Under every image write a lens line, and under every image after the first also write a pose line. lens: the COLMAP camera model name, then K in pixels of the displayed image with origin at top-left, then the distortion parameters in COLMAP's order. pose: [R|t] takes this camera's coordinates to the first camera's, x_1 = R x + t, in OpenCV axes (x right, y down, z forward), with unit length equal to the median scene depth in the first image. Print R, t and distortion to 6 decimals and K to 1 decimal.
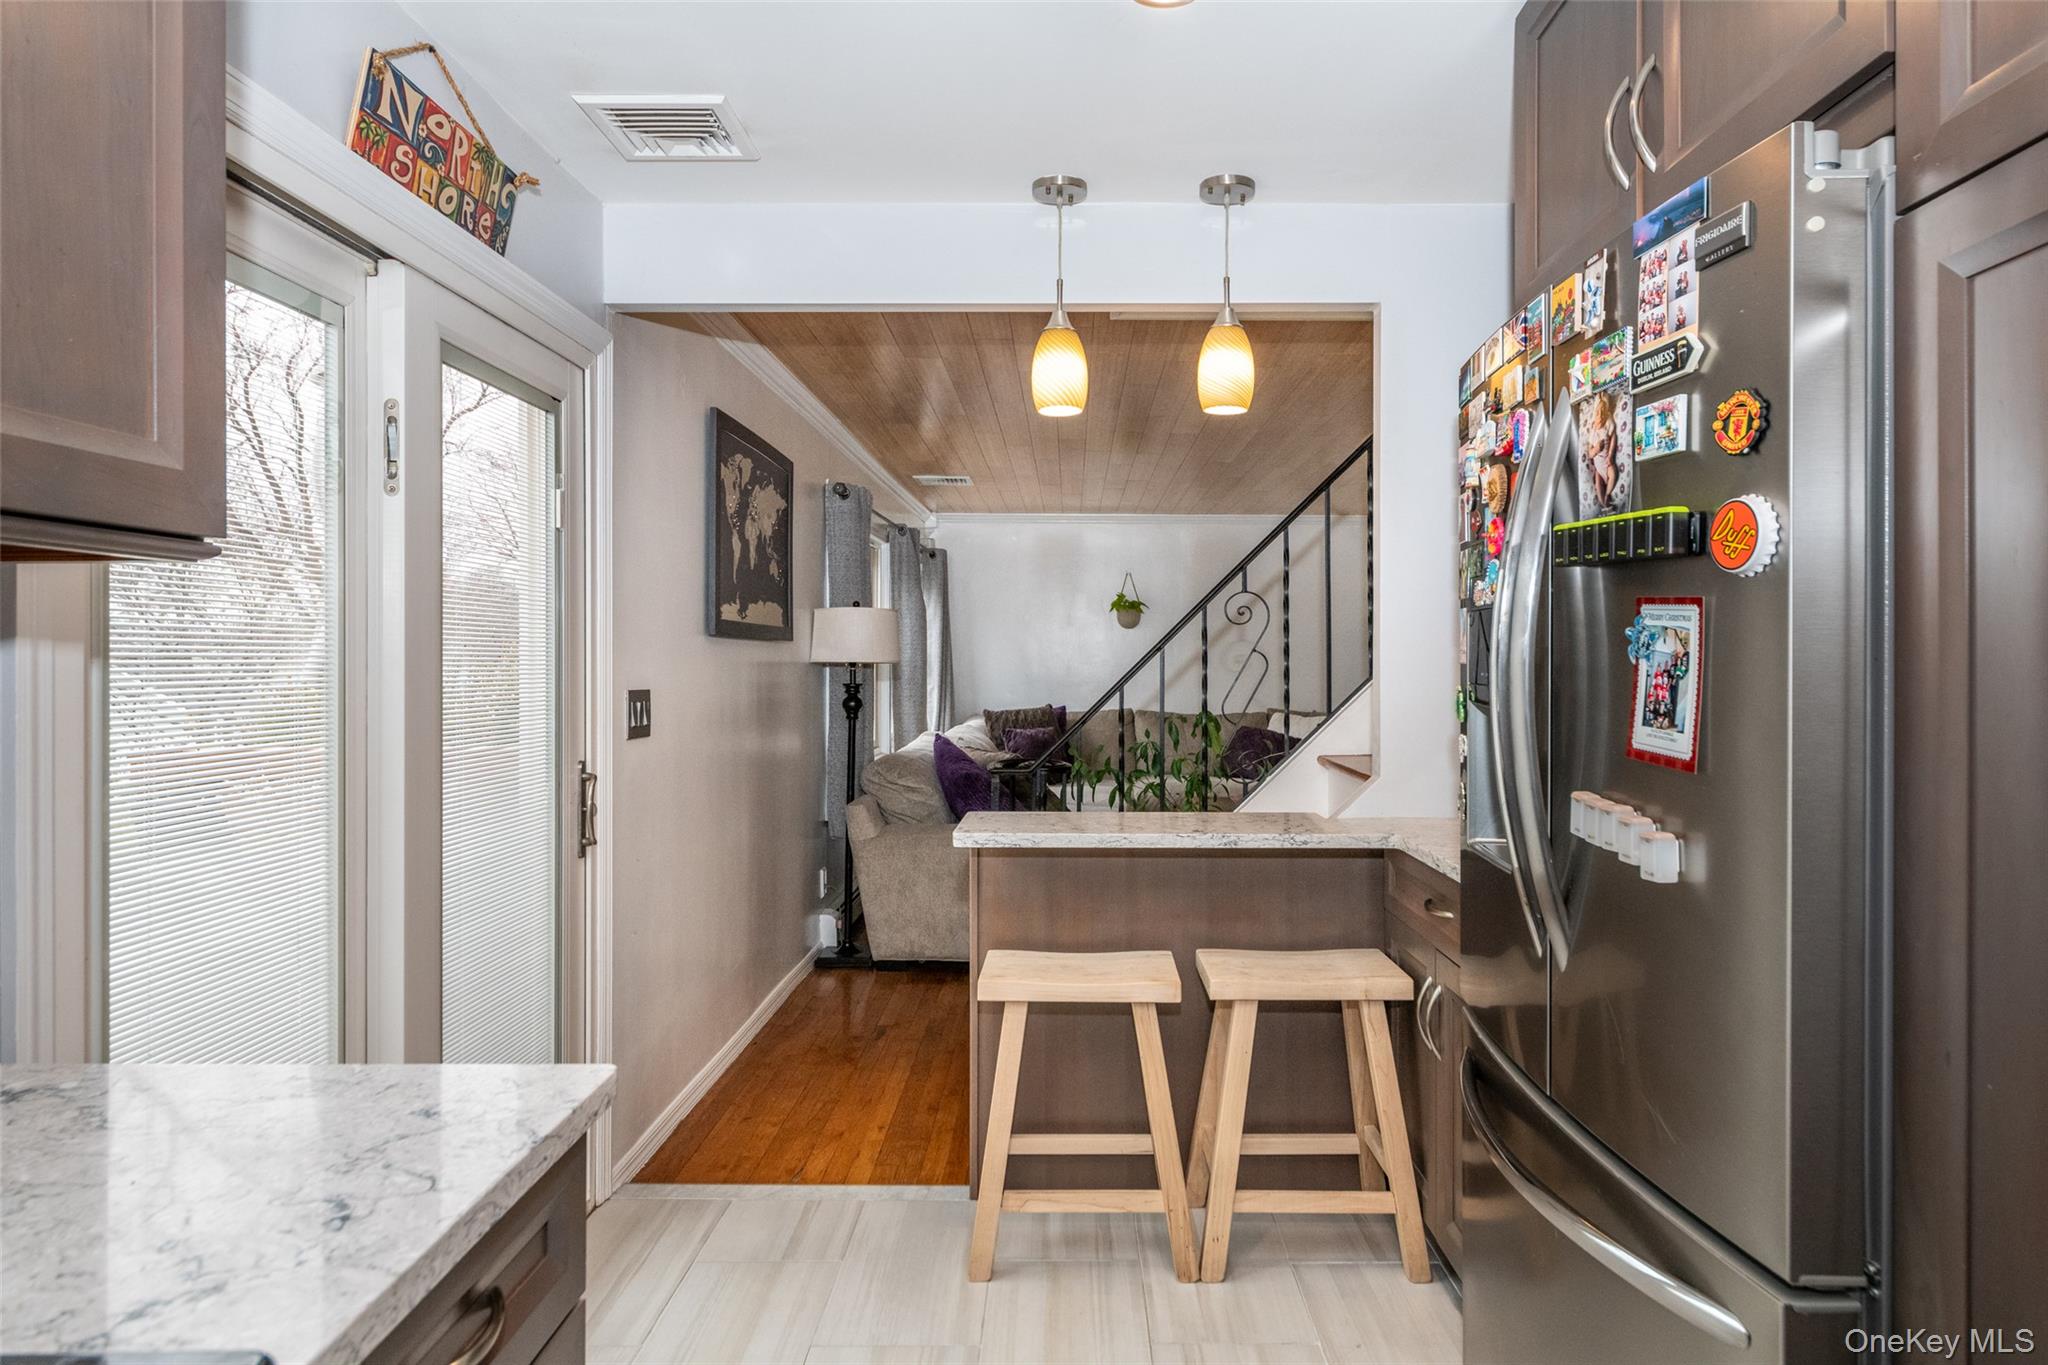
lens RADIAL K [[1115.5, 0, 1050.9], [0, 1115.5, 646.3], [0, 0, 1]] dist [-0.002375, -0.001435]
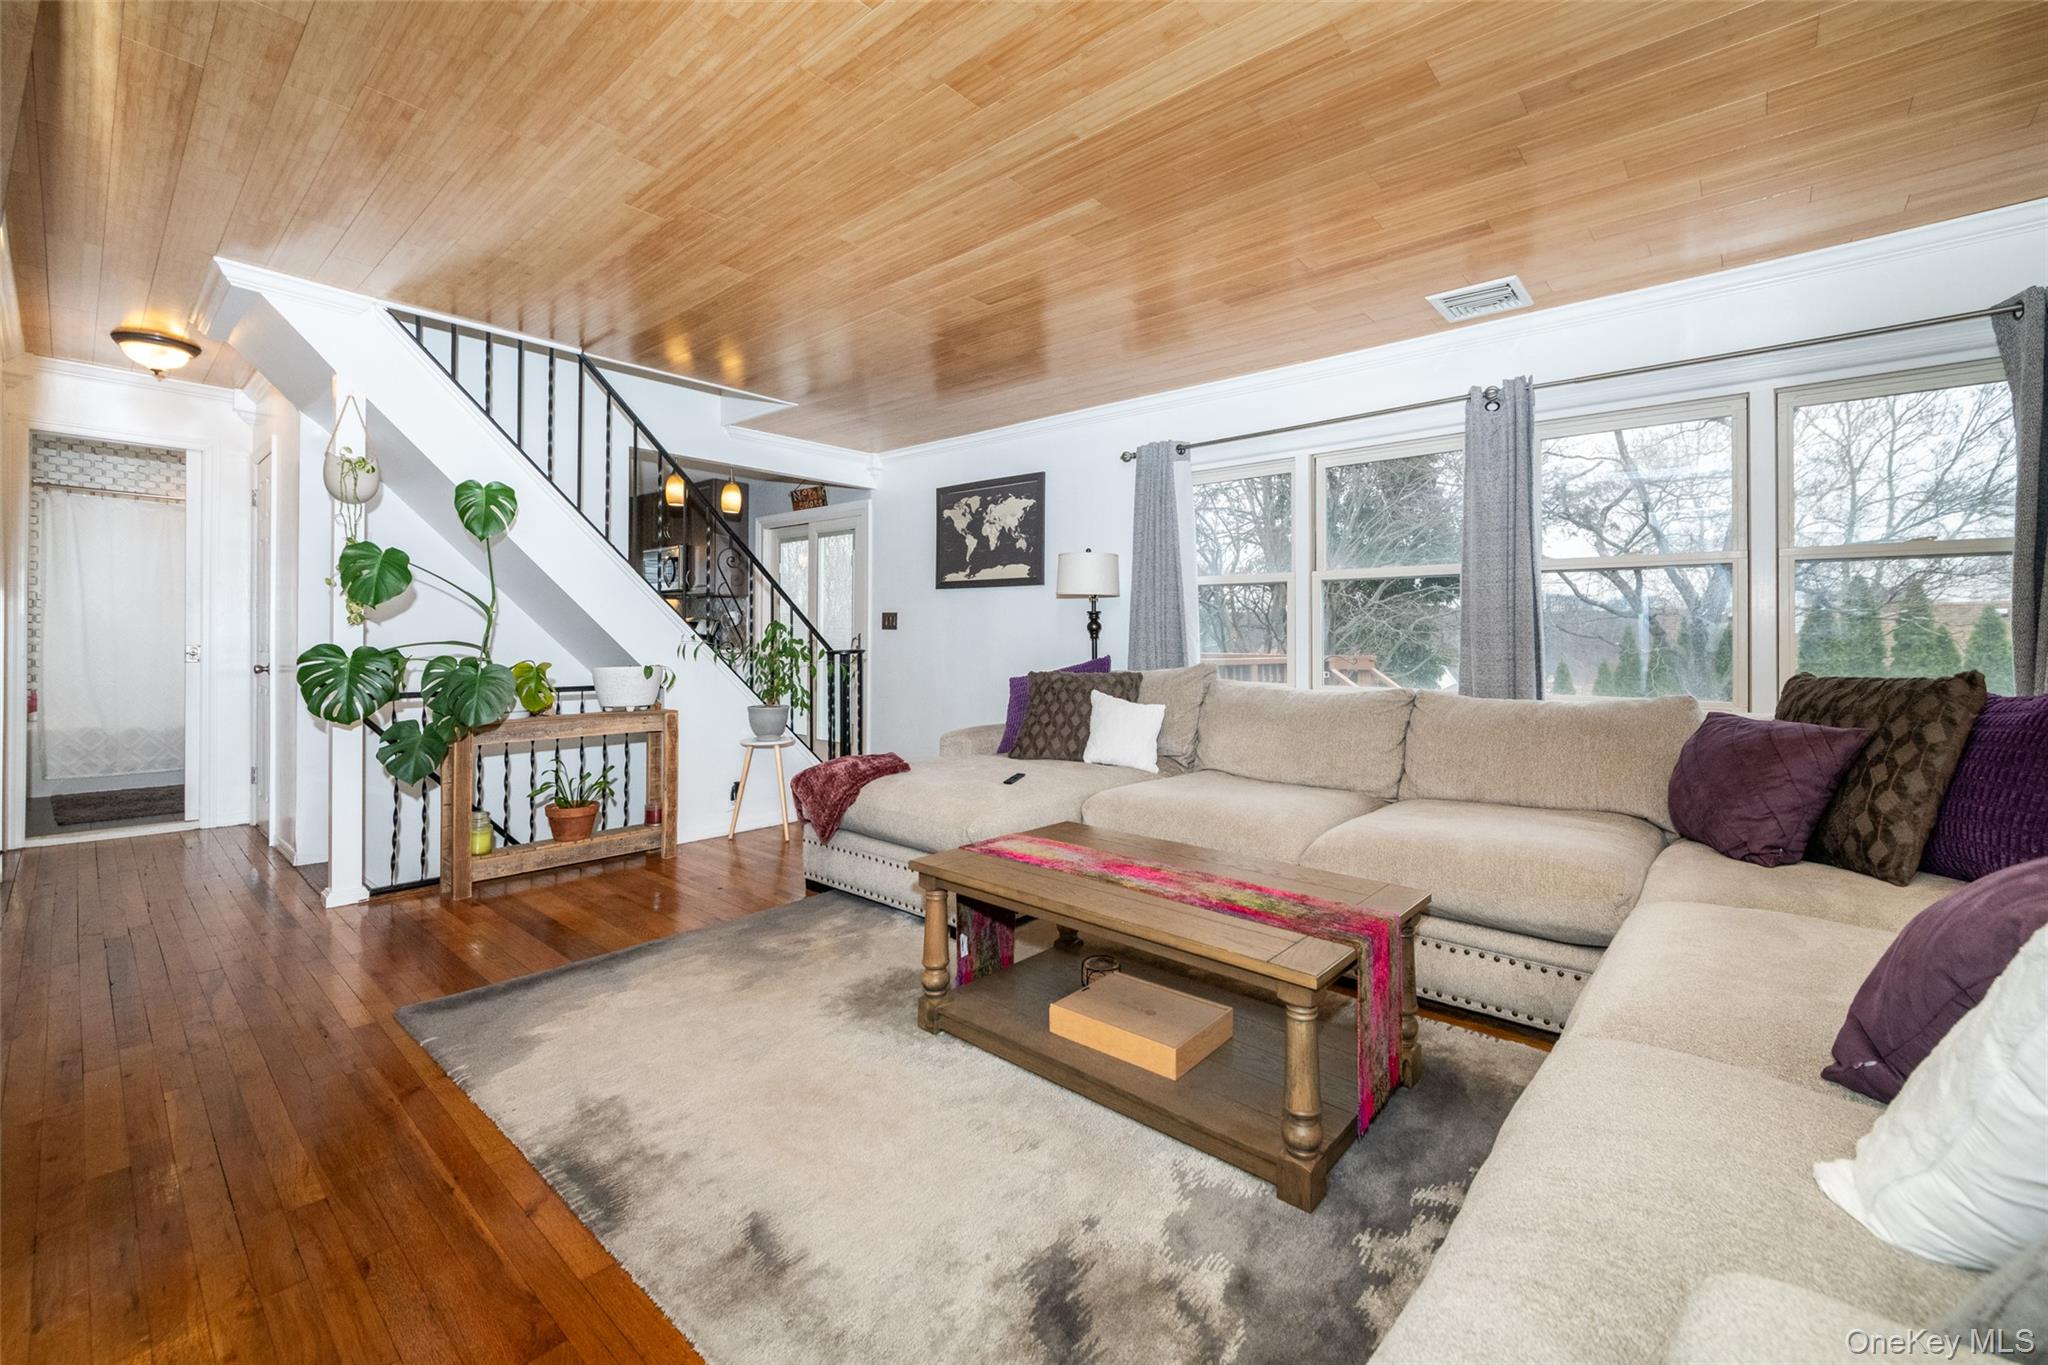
lens RADIAL K [[802.4, 0, 1029.4], [0, 802.4, 636.2], [0, 0, 1]] dist [-0.000314, 0.000103]
pose [[-0.637664, -0.003915, -0.770304, 0.716893], [0.000491, 0.999985, -0.005489, 0.082164], [0.770314, -0.003878, -0.637653, 1.834532]]
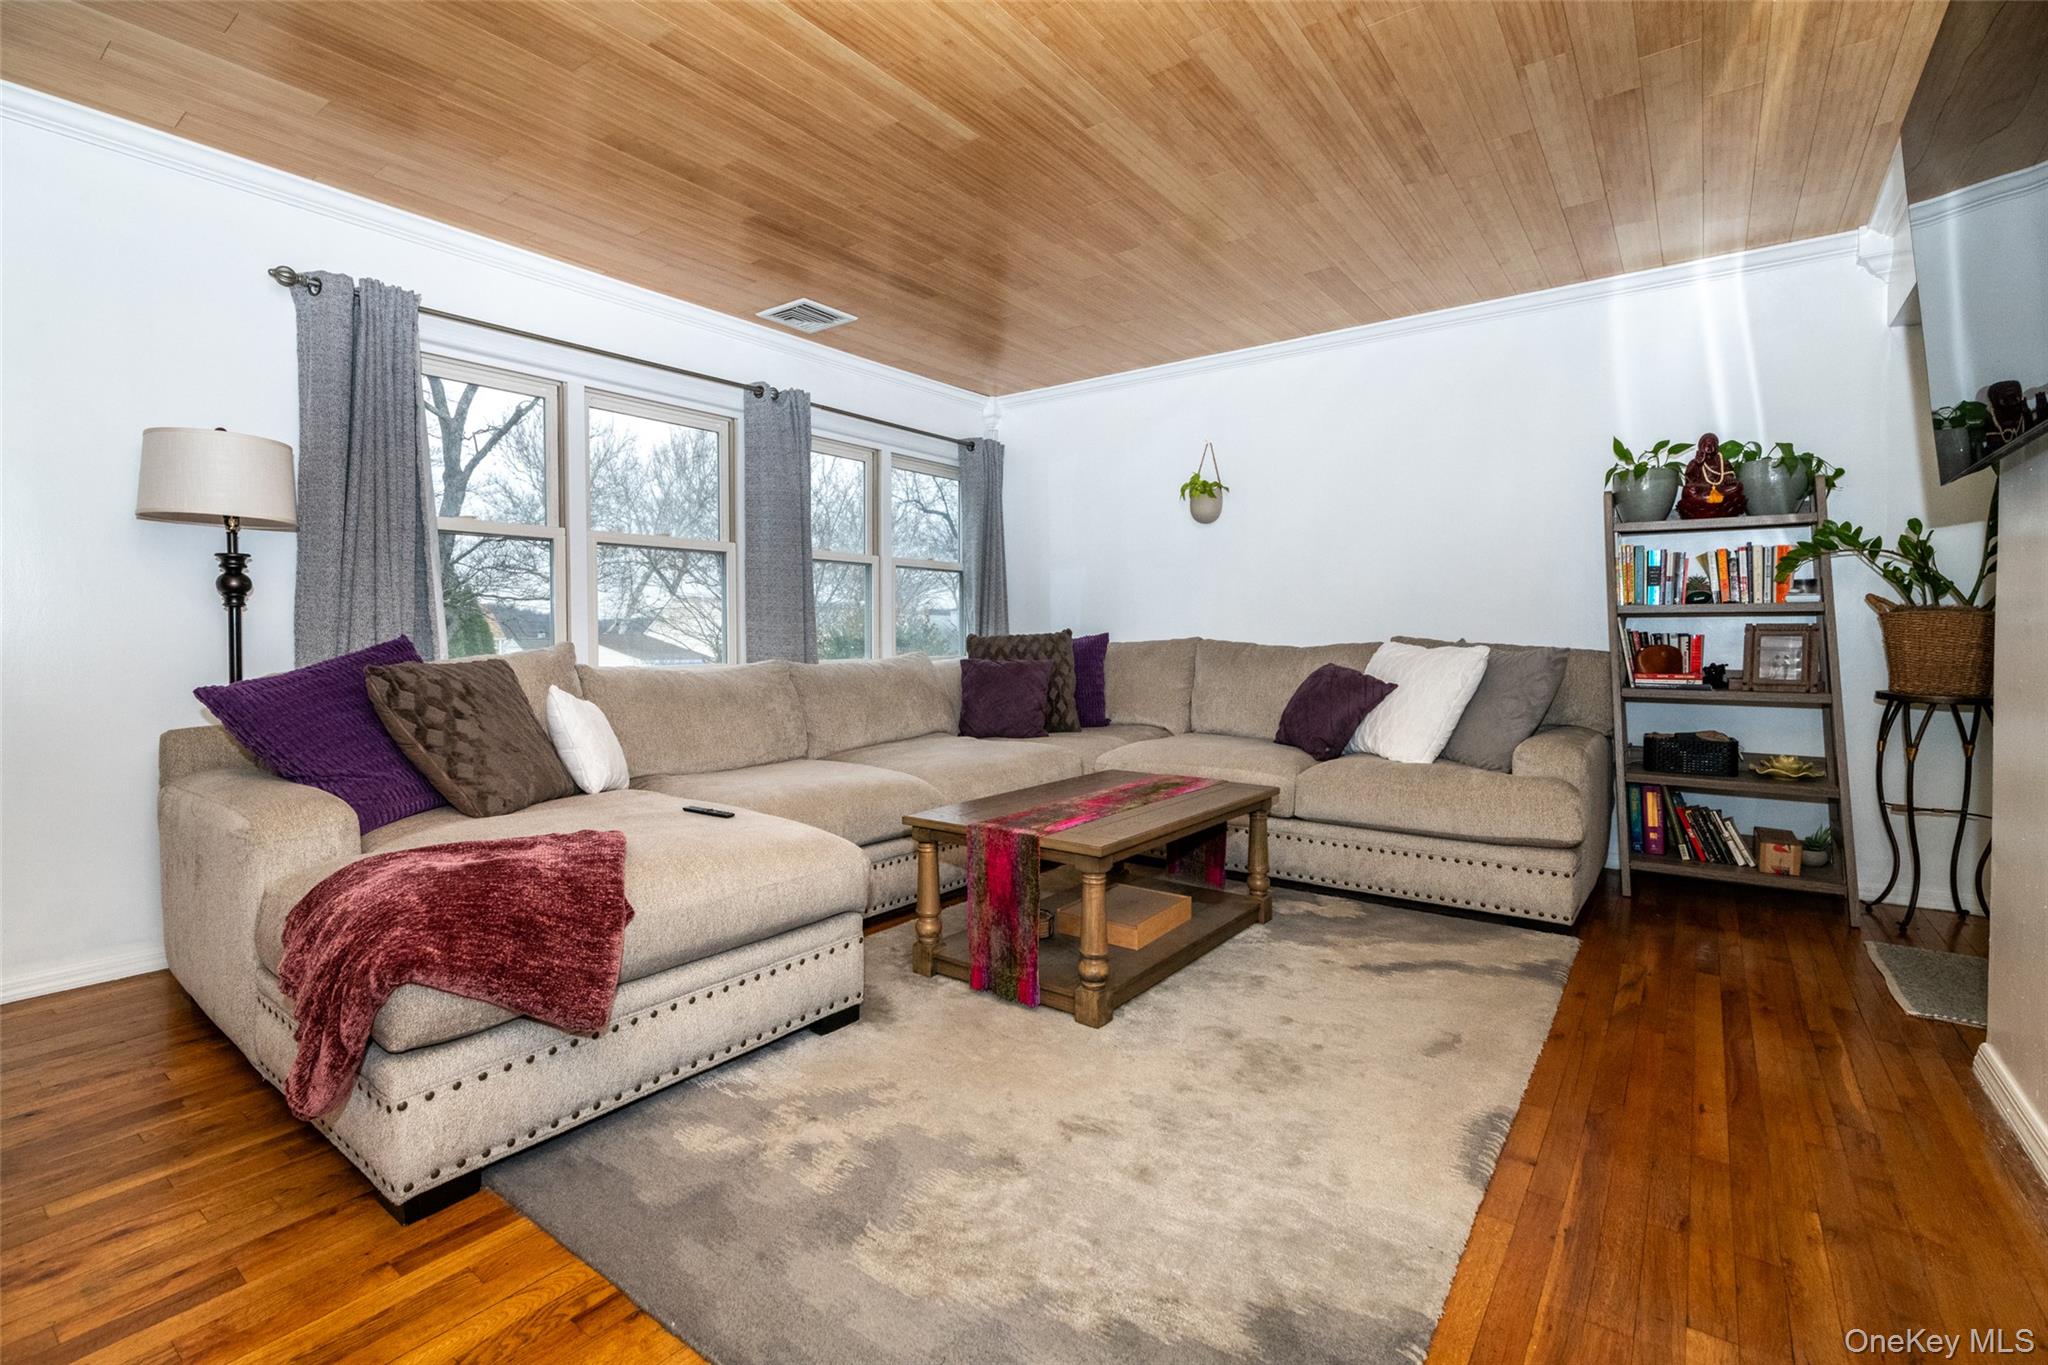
lens RADIAL K [[911.5, 0, 1026.8], [0, 911.5, 659.0], [0, 0, 1]] dist [0.000142, -0.000264]
pose [[0.801649, 0.014325, -0.597624, 0.641615], [0.005163, 0.999510, 0.030883, 0.099862], [0.597773, -0.027843, 0.801181, 0.990916]]
